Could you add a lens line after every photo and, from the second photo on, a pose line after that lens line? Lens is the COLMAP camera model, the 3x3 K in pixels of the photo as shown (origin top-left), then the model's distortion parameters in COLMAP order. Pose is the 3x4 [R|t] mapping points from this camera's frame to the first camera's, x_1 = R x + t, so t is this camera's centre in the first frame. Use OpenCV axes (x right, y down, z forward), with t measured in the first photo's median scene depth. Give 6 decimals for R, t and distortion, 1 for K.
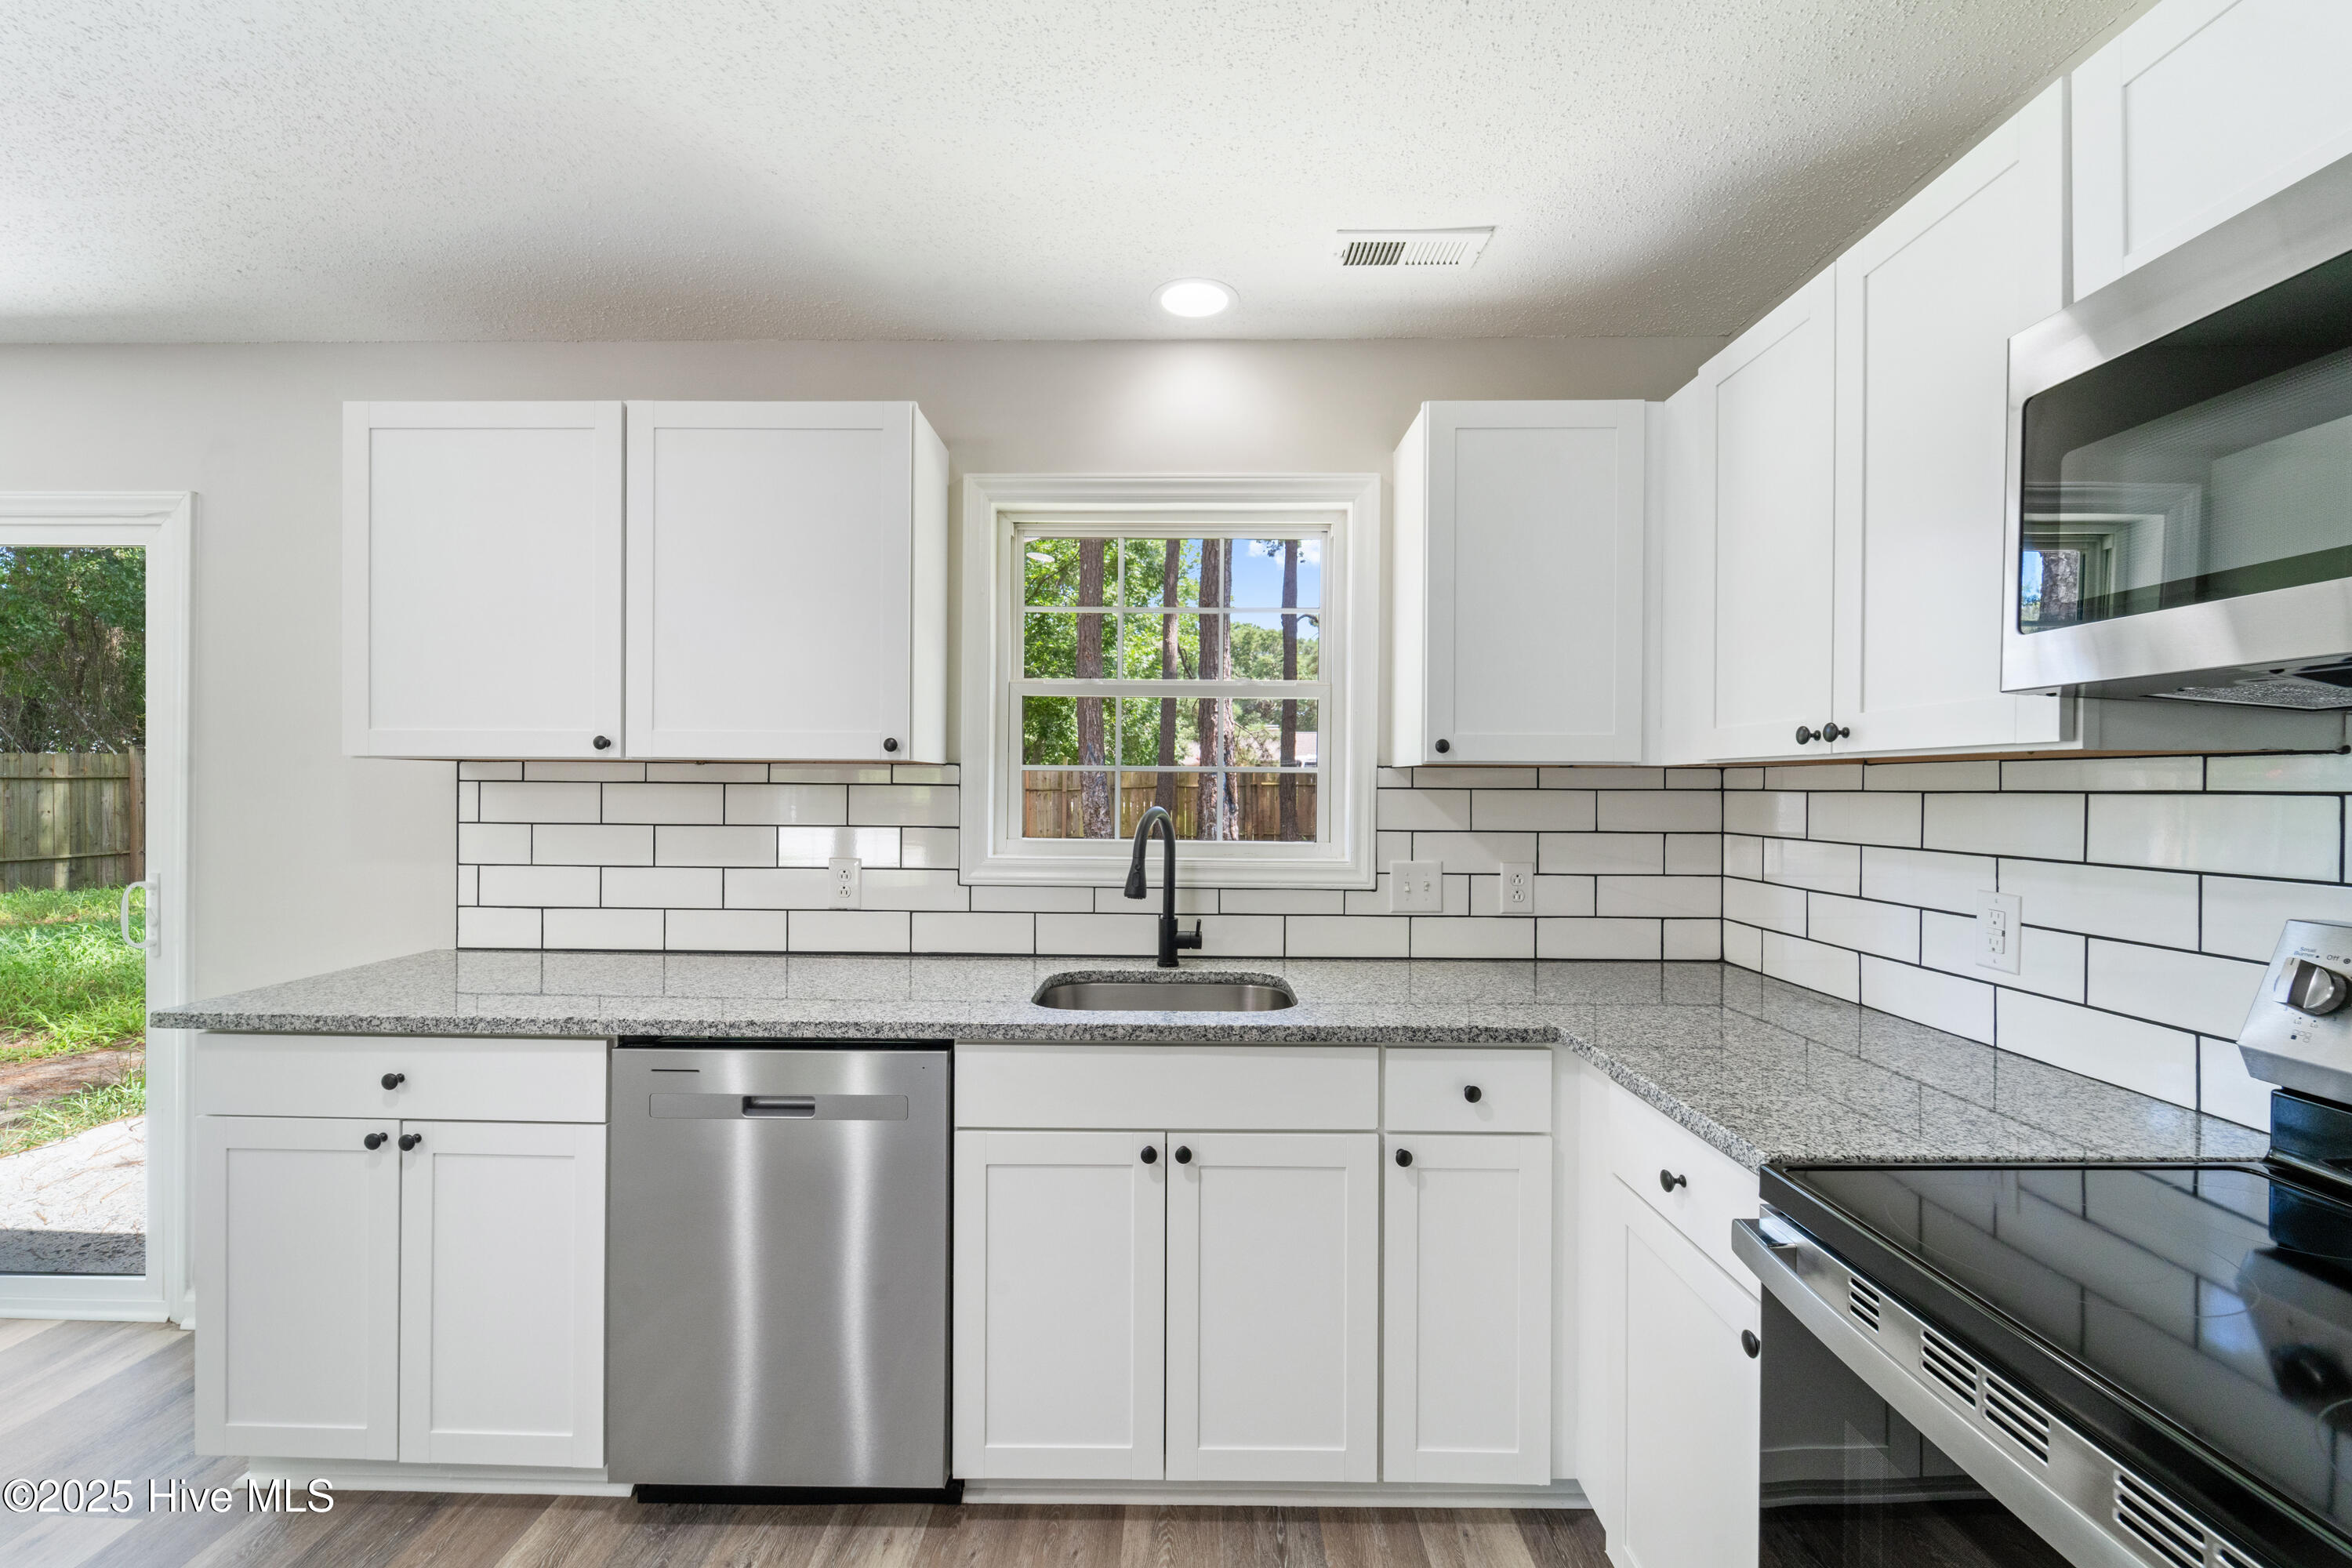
lens RADIAL K [[944.6, 0, 1167.3], [0, 944.6, 788.2], [0, 0, 1]] dist [-0.001954, -0.000563]
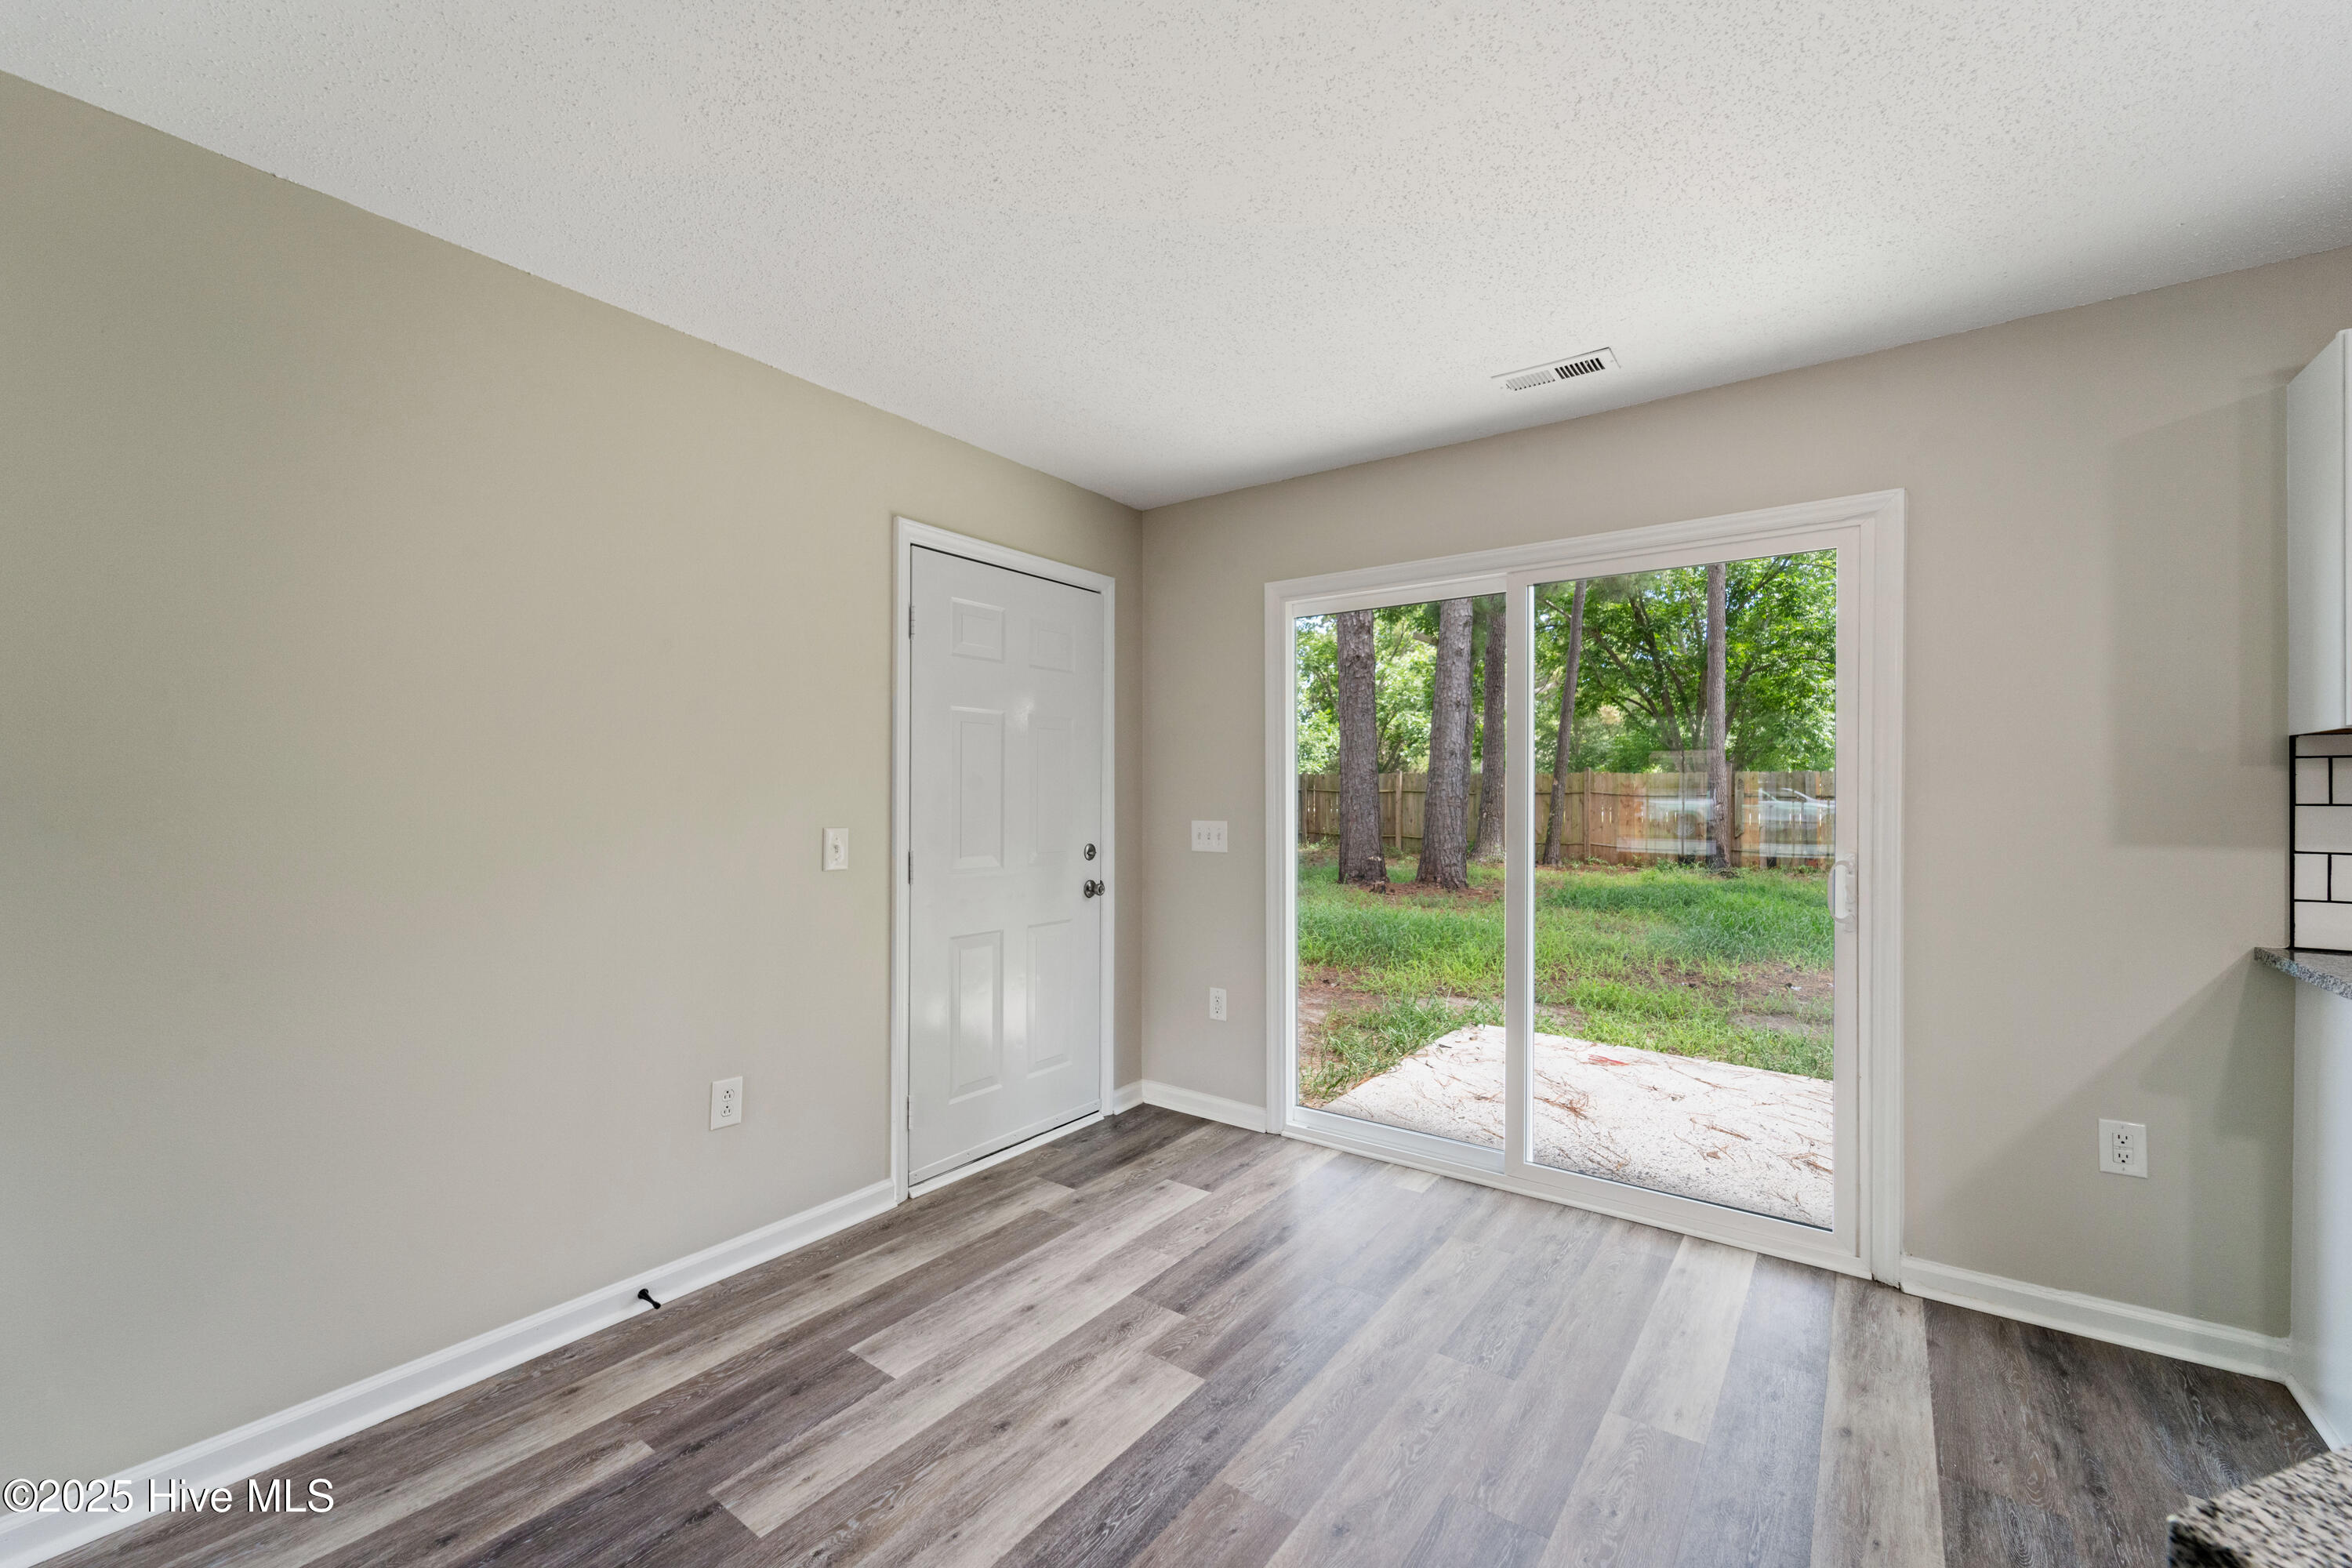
lens RADIAL K [[947.9, 0, 1159.9], [0, 947.9, 793.6], [0, 0, 1]] dist [0.001325, -0.003002]
pose [[0.813659, -0.007653, -0.581291, -1.285679], [0.003891, 0.999963, -0.007719, 0.033016], [0.581329, 0.004019, 0.813659, -0.385147]]
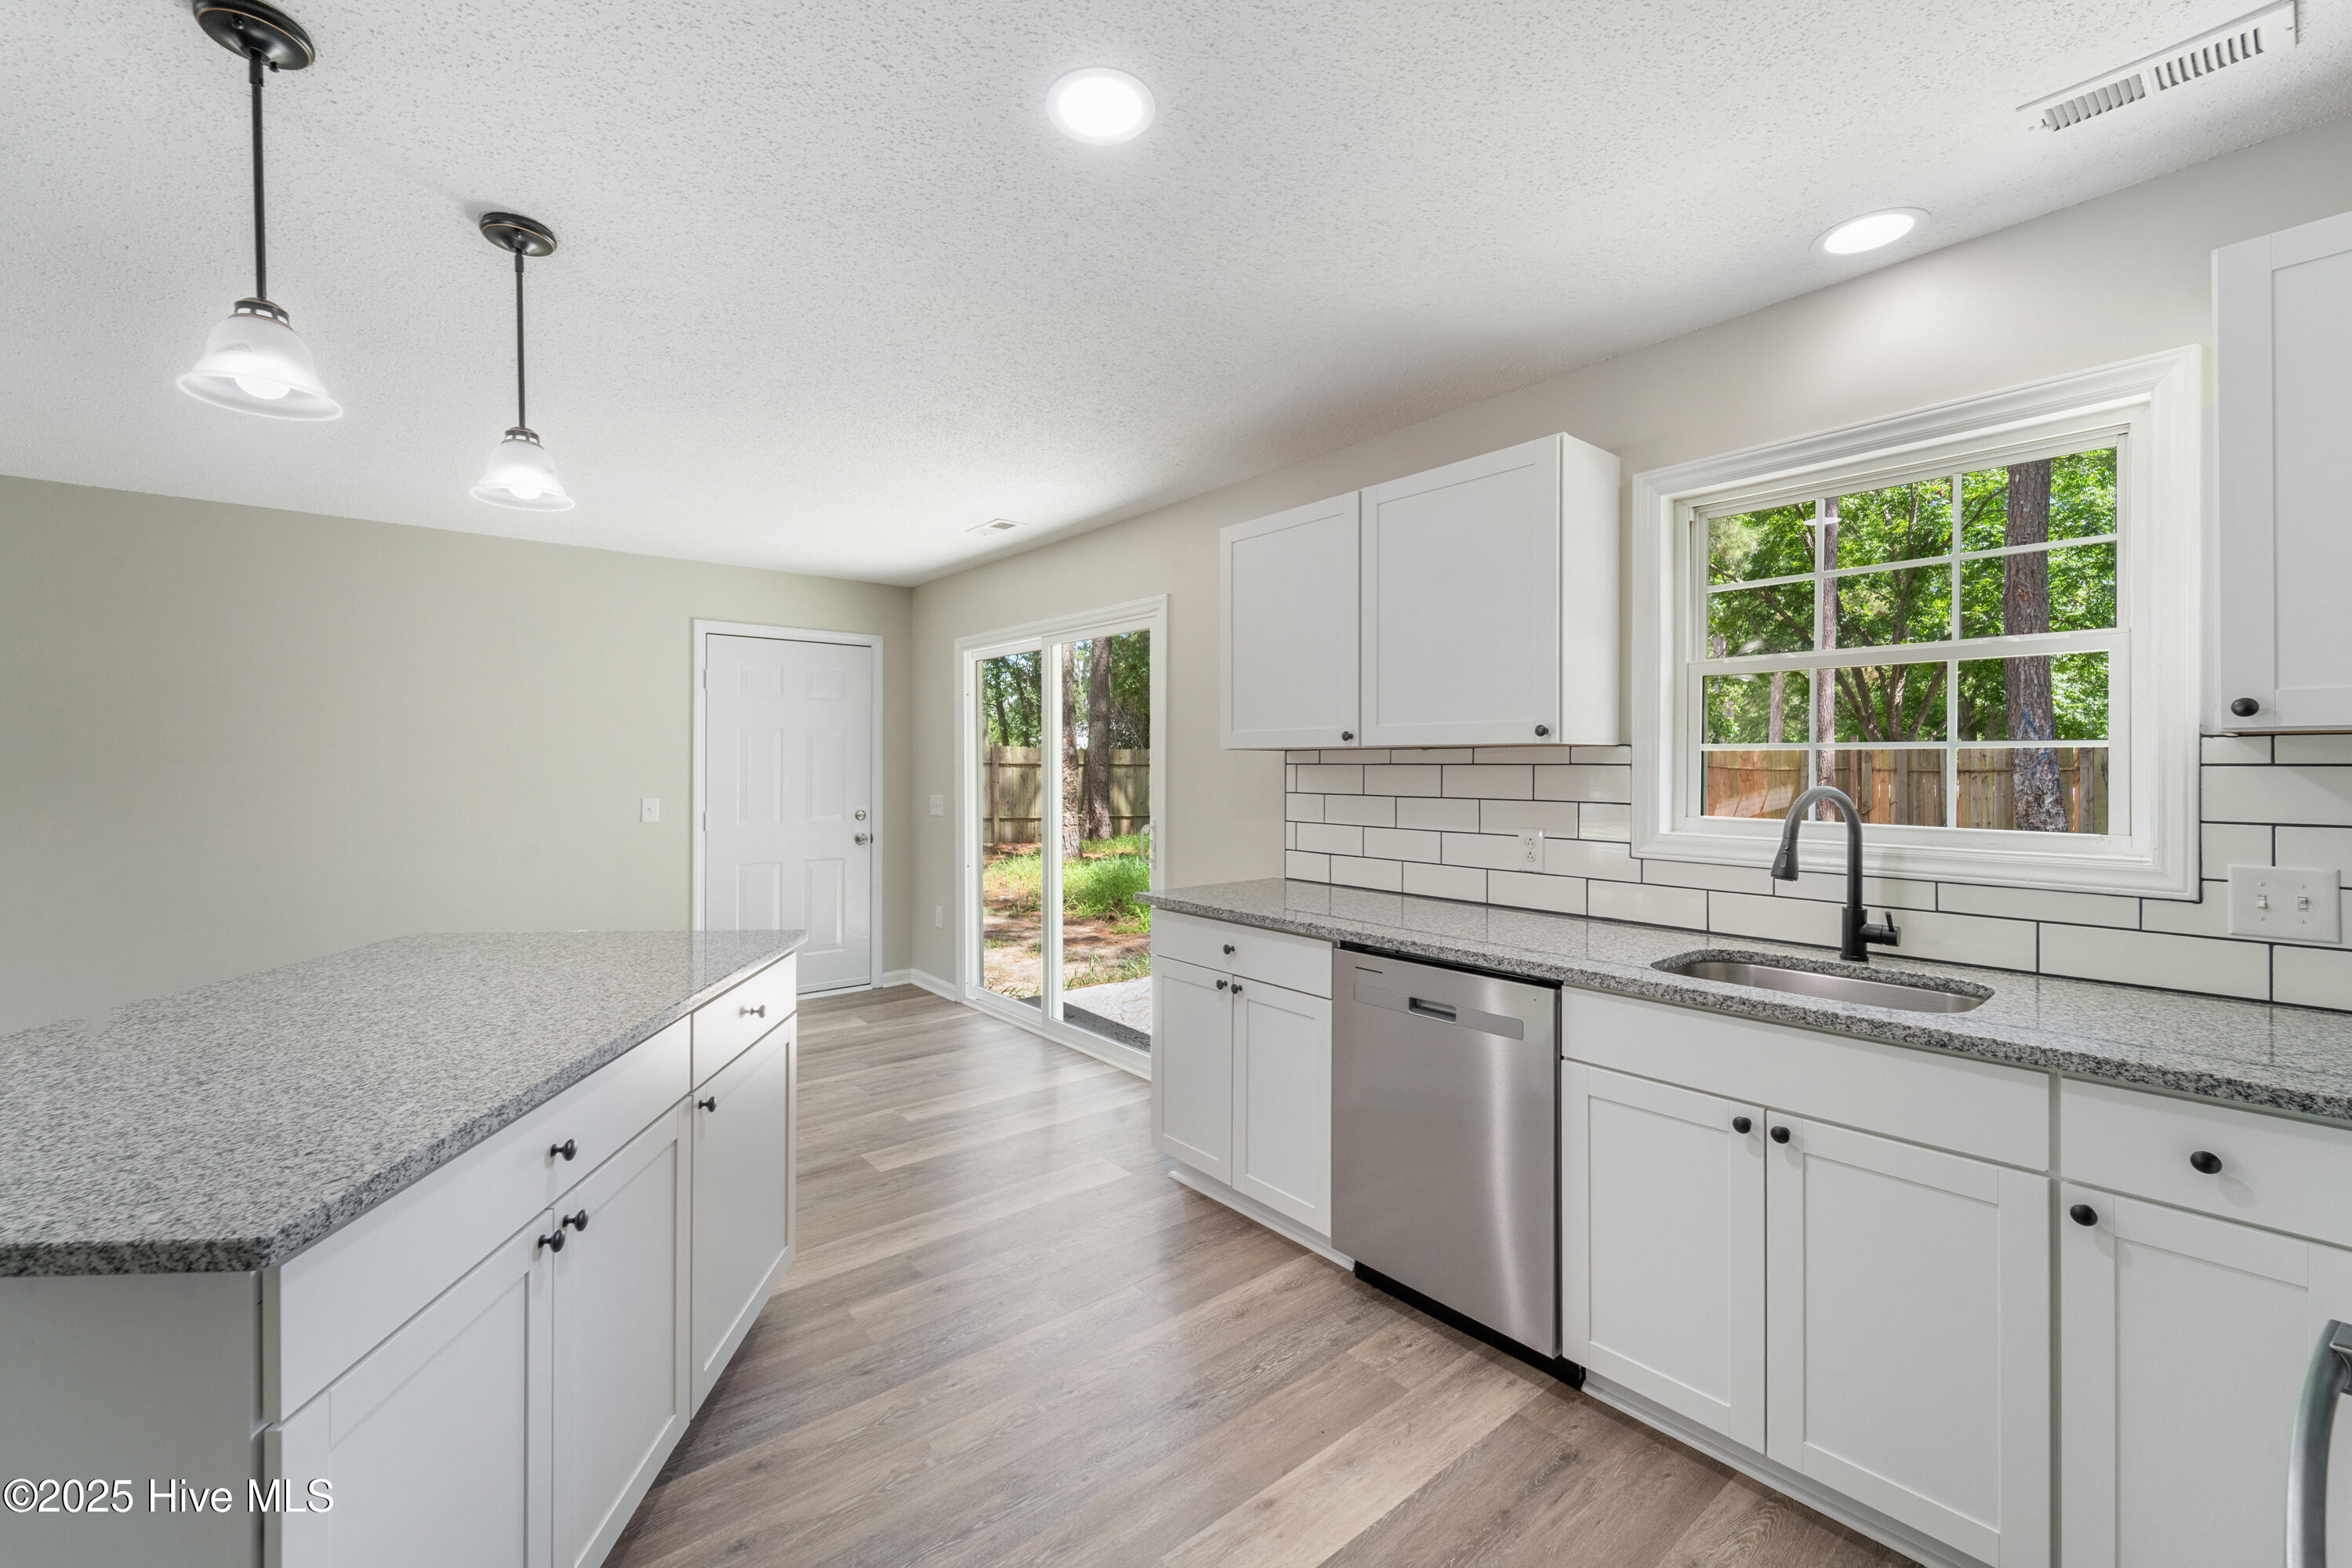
lens RADIAL K [[954.1, 0, 1168.0], [0, 954.1, 761.7], [0, 0, 1]] dist [-0.001005, -0.000199]
pose [[0.648059, -0.009097, -0.761536, 0.306526], [0.002539, 0.999949, -0.009785, 0.002886], [0.761586, 0.004408, 0.648049, -0.121223]]
